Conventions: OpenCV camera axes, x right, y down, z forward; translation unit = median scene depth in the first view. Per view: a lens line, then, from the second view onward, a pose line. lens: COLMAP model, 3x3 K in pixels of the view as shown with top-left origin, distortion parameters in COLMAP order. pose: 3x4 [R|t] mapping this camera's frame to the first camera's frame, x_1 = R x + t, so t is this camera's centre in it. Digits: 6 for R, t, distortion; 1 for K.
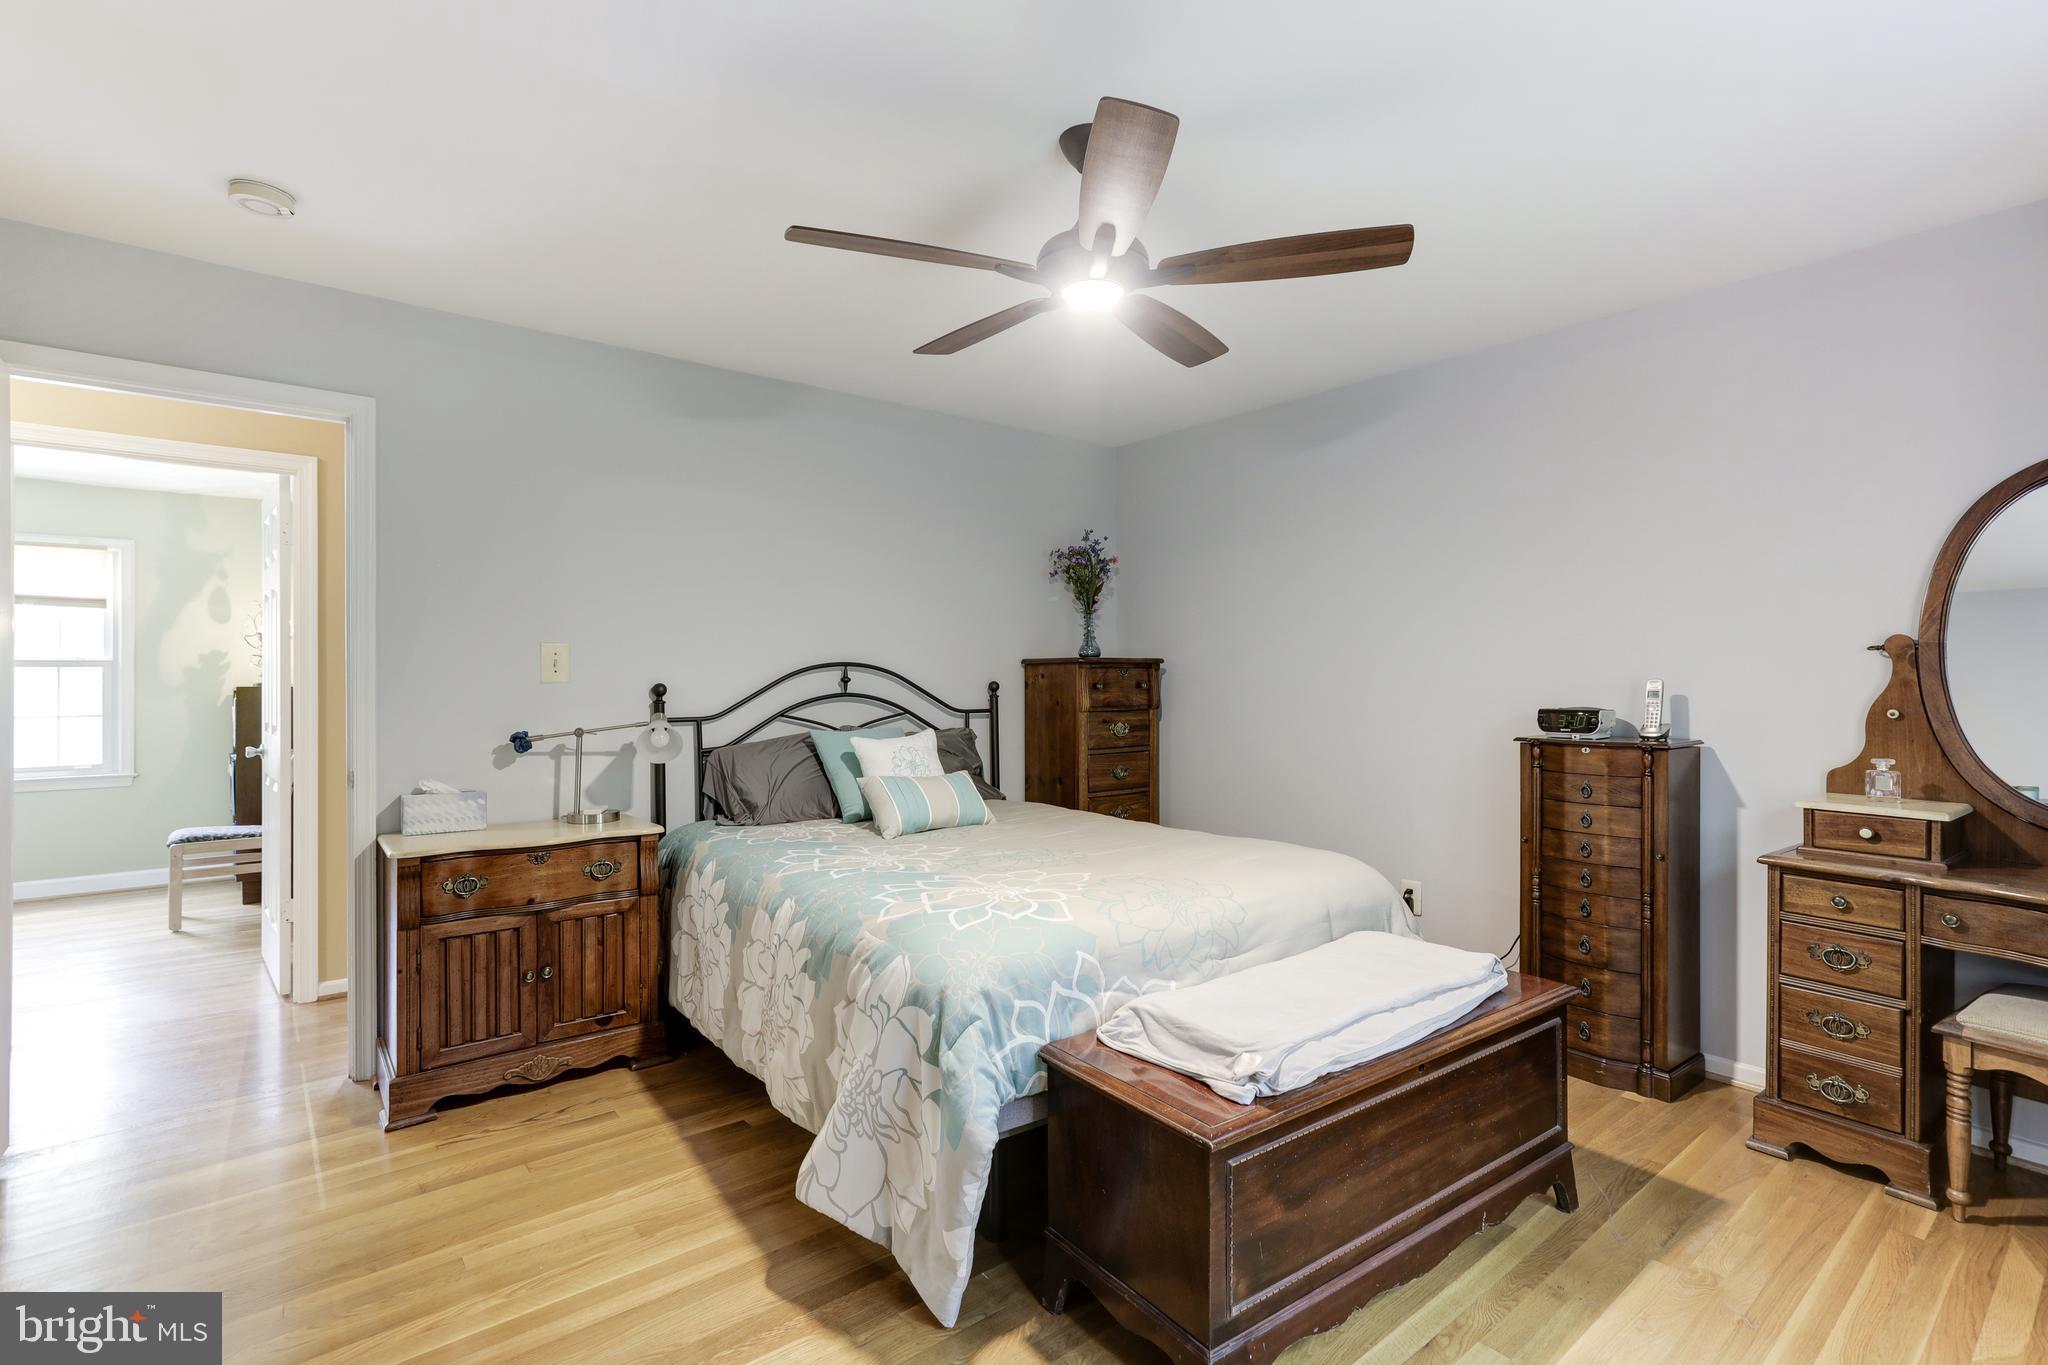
lens RADIAL K [[943.1, 0, 1029.7], [0, 943.1, 675.5], [0, 0, 1]] dist [-0.012051, -0.000160]
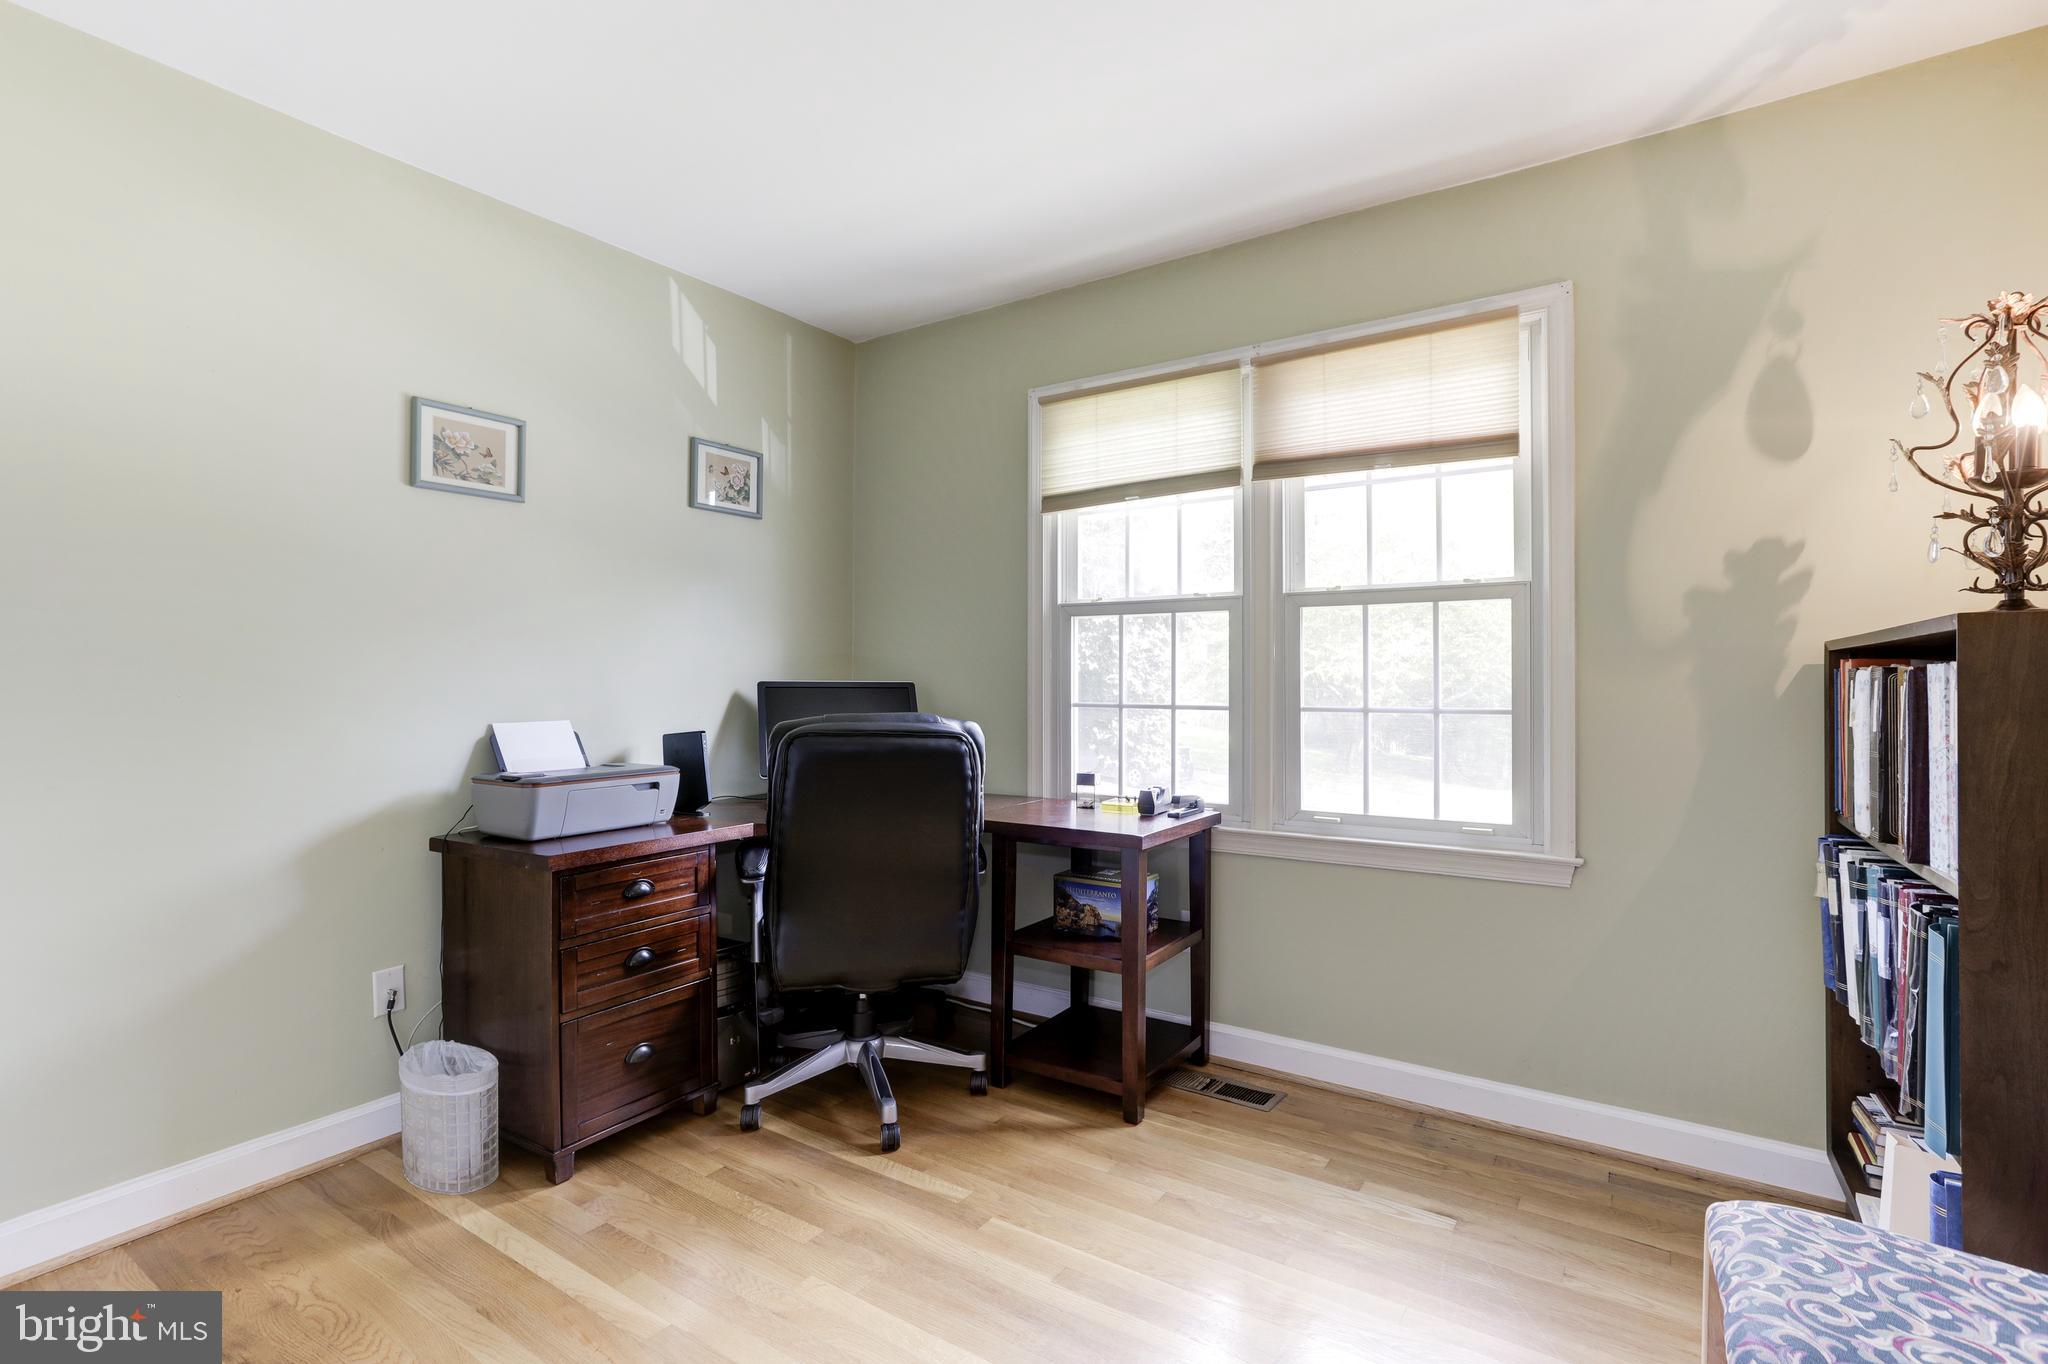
lens RADIAL K [[943.1, 0, 1023.9], [0, 943.1, 675.5], [0, 0, 1]] dist [-0.012051, -0.000160]
pose [[0.301997, -0.004732, -0.953297, -0.649139], [0.000676, 0.999988, -0.004750, 0.027951], [0.953309, 0.000791, 0.301996, 0.653825]]
